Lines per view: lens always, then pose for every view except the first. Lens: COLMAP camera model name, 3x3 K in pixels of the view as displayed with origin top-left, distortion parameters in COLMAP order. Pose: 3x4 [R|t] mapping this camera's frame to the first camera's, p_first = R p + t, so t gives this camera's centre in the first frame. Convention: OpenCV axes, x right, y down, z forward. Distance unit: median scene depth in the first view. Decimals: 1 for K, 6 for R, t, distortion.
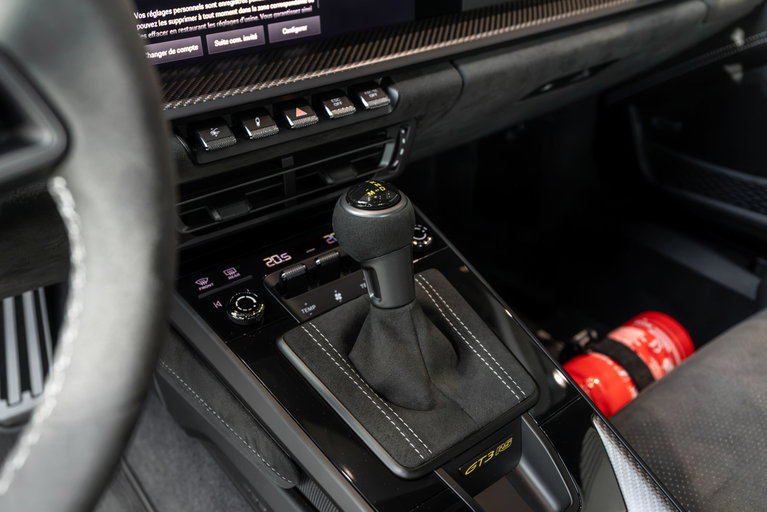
lens RADIAL K [[768.9, 0, 383.5], [0, 768.9, 256.0], [0, 0, 1]] dist [0.018997, 0.012528]
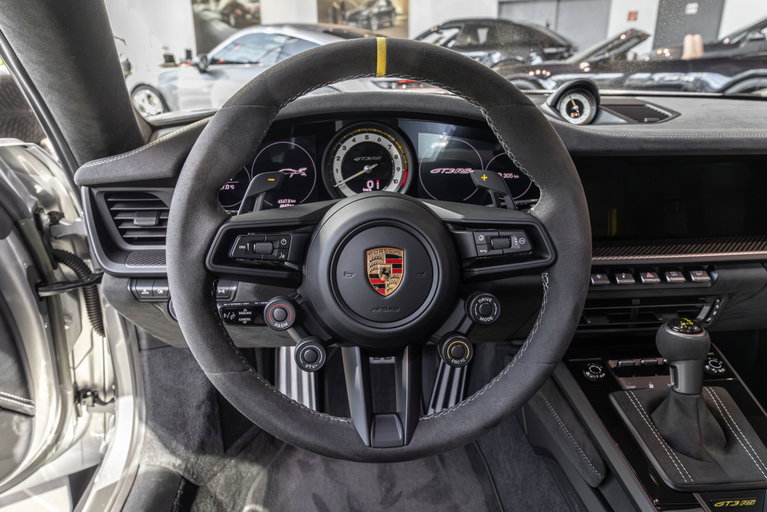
lens RADIAL K [[565.5, 0, 383.5], [0, 565.5, 256.0], [0, 0, 1]] dist [-0.007592, 0.032274]
pose [[0.835630, 0.164693, -0.524021, 0.057266], [-0.271764, 0.953010, -0.133849, 0.117890], [0.477354, 0.254259, 0.841122, -0.420732]]
